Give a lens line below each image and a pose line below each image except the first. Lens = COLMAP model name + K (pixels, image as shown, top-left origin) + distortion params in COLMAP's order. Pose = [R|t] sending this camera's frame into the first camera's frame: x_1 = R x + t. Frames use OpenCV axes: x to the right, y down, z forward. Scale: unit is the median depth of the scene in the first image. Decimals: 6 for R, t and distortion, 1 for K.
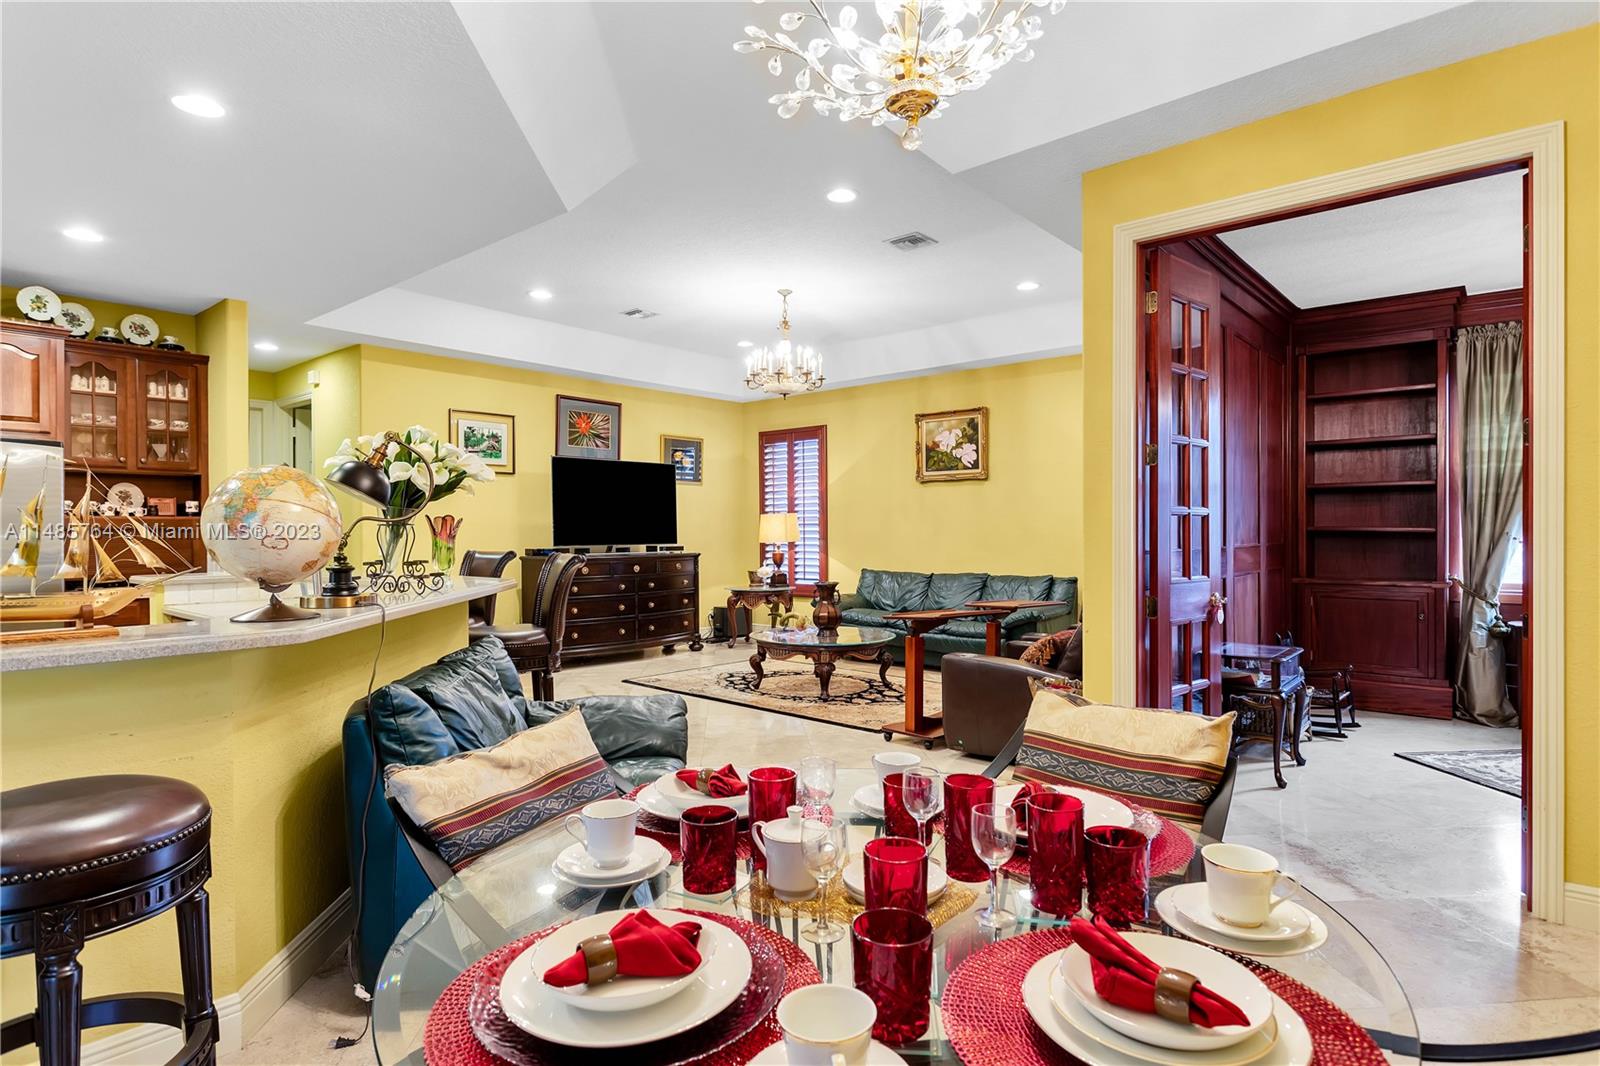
lens RADIAL K [[856.1, 0, 801.3], [0, 856.1, 530.8], [0, 0, 1]] dist [-0.005017, -0.002502]
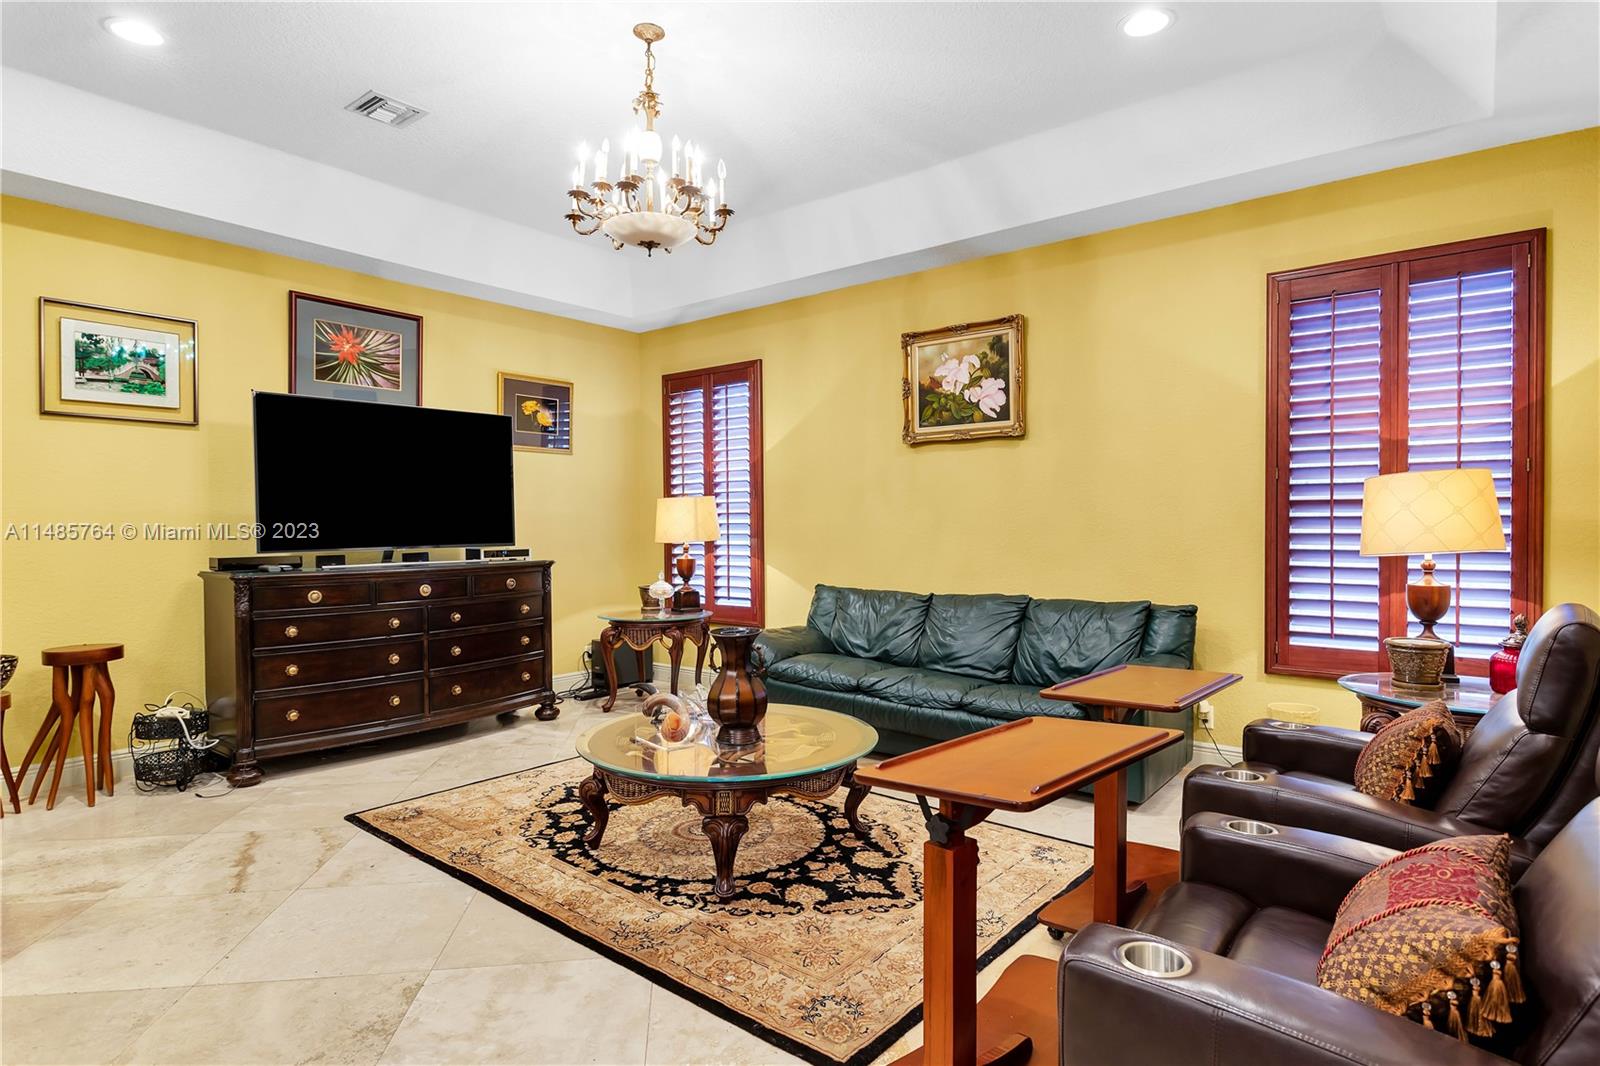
lens RADIAL K [[860.1, 0, 809.0], [0, 860.1, 530.0], [0, 0, 1]] dist [0.004321, 0.000439]
pose [[0.998713, -0.003091, 0.050627, 0.036094], [0.002617, 0.999952, 0.009408, -0.001426], [-0.050653, -0.009264, 0.998673, 0.398188]]
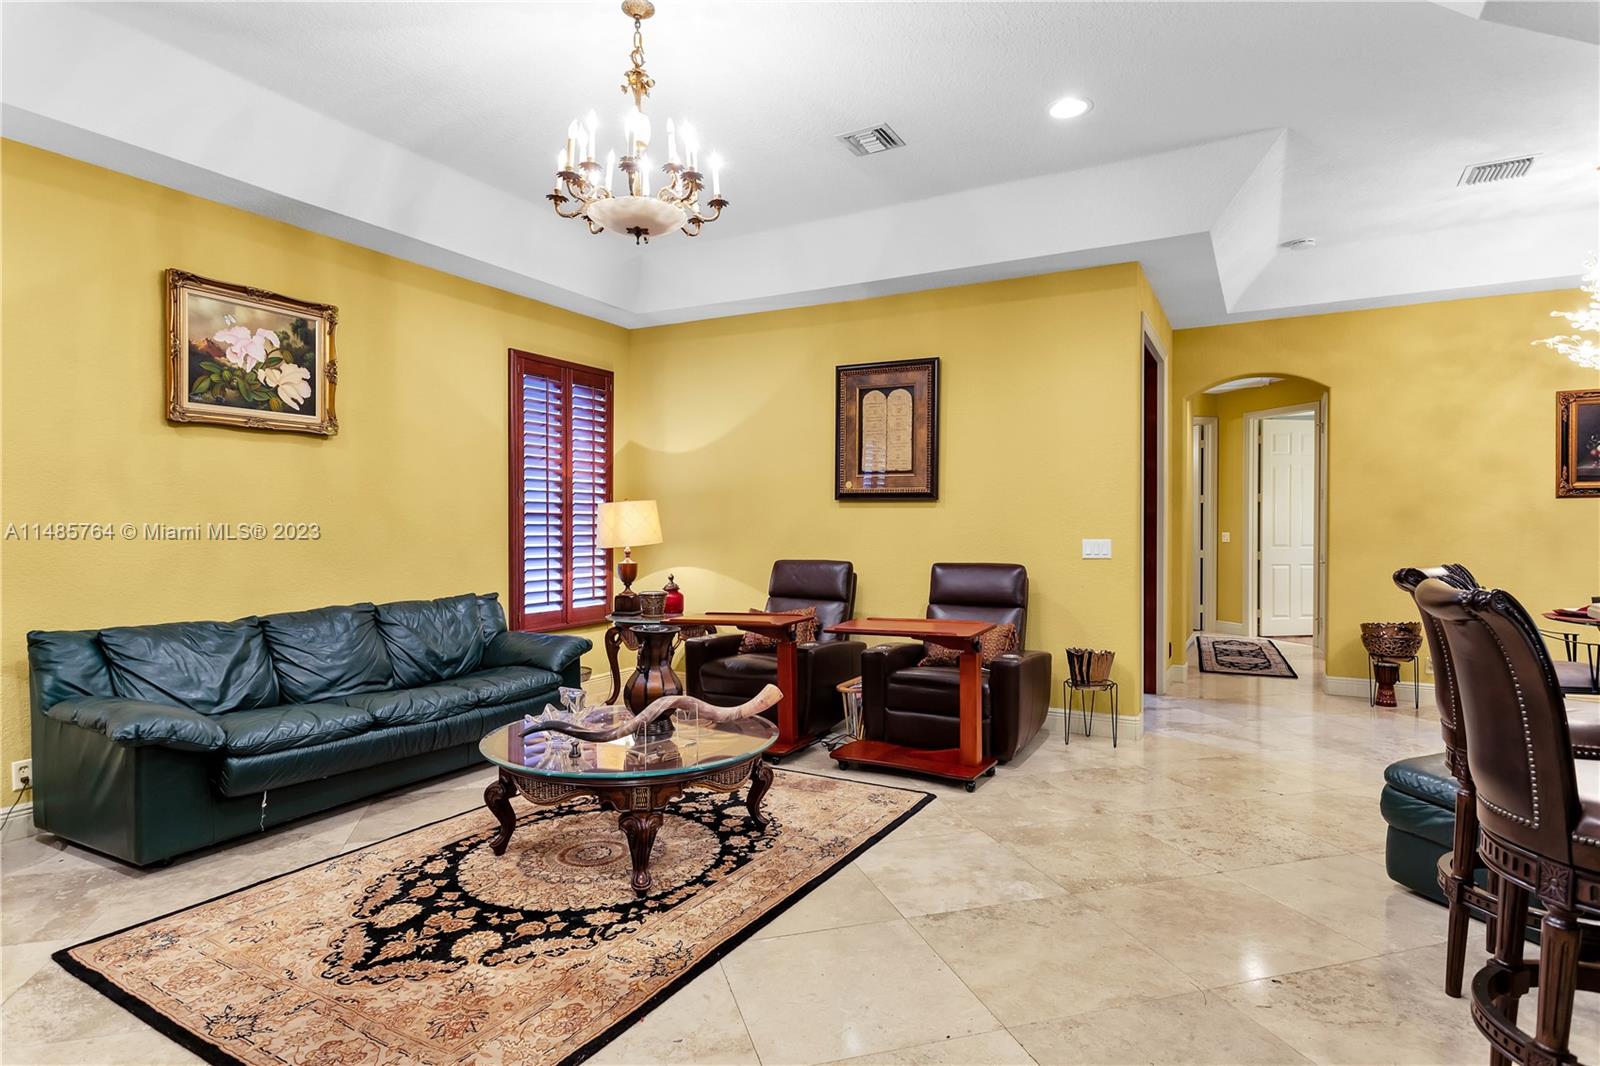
lens RADIAL K [[856.1, 0, 801.3], [0, 856.1, 530.8], [0, 0, 1]] dist [-0.005017, -0.002502]
pose [[-0.224043, -0.002826, 0.974575, -0.386668], [0.001357, 0.999994, 0.003212, -0.000285], [-0.974578, 0.002042, -0.224038, 0.804612]]
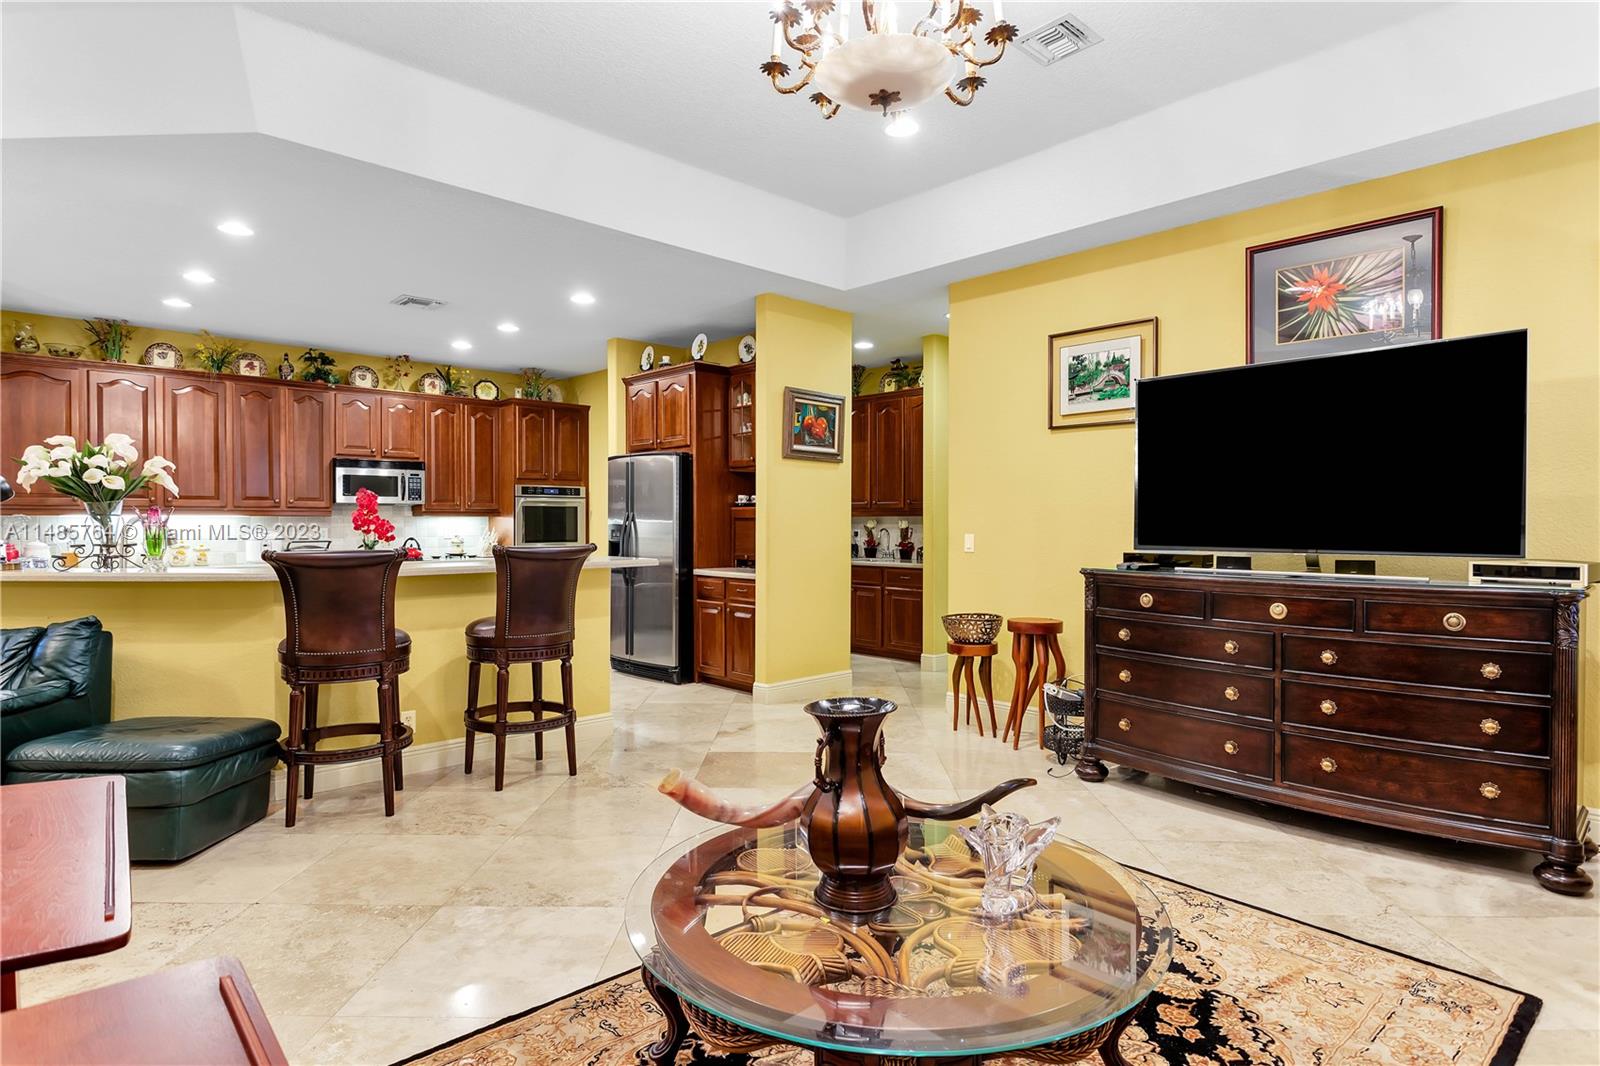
lens RADIAL K [[849.4, 0, 782.9], [0, 849.4, 531.3], [0, 0, 1]] dist [0.007787, -0.000024]
pose [[-0.110240, 0.016241, -0.993772, 0.243235], [0.001560, 0.999868, 0.016168, -0.002248], [0.993904, 0.000232, -0.110251, 0.788108]]
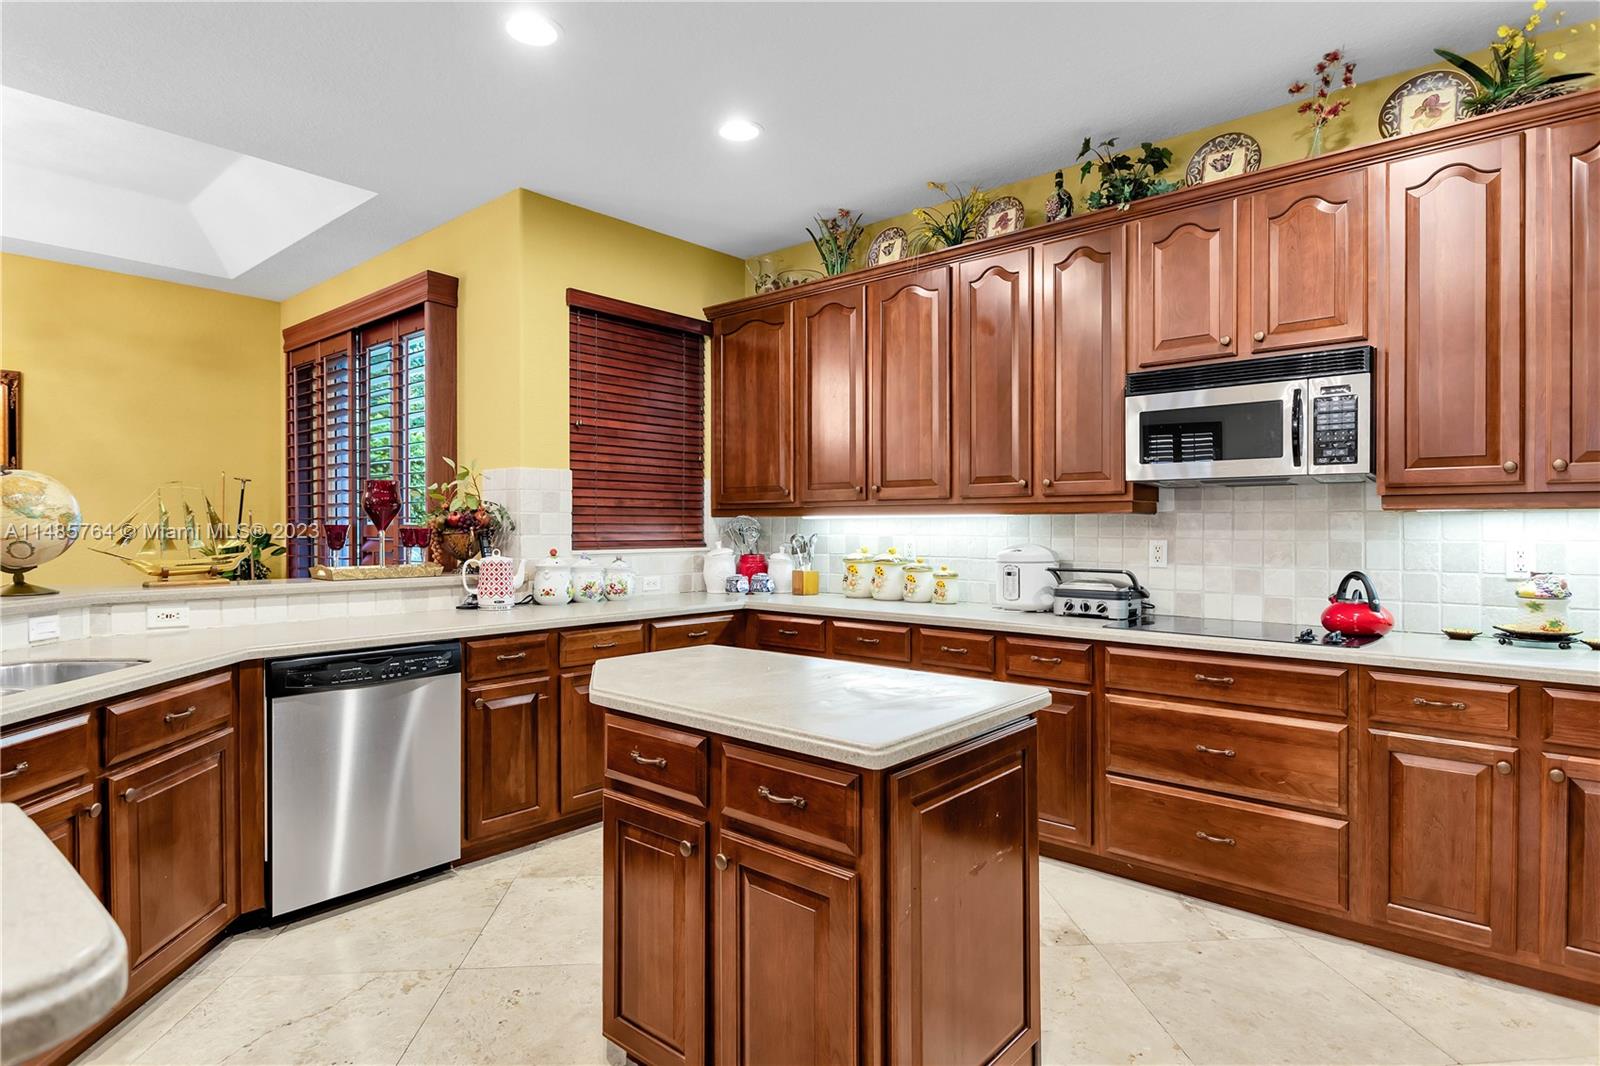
lens RADIAL K [[849.8, 0, 800.7], [0, 849.8, 530.0], [0, 0, 1]] dist [0.003311, -0.001050]
pose [[-0.999947, 0.003210, -0.009792, -0.464824], [0.003164, 0.999984, 0.004747, 0.000977], [0.009807, 0.004716, -0.999941, 0.593258]]
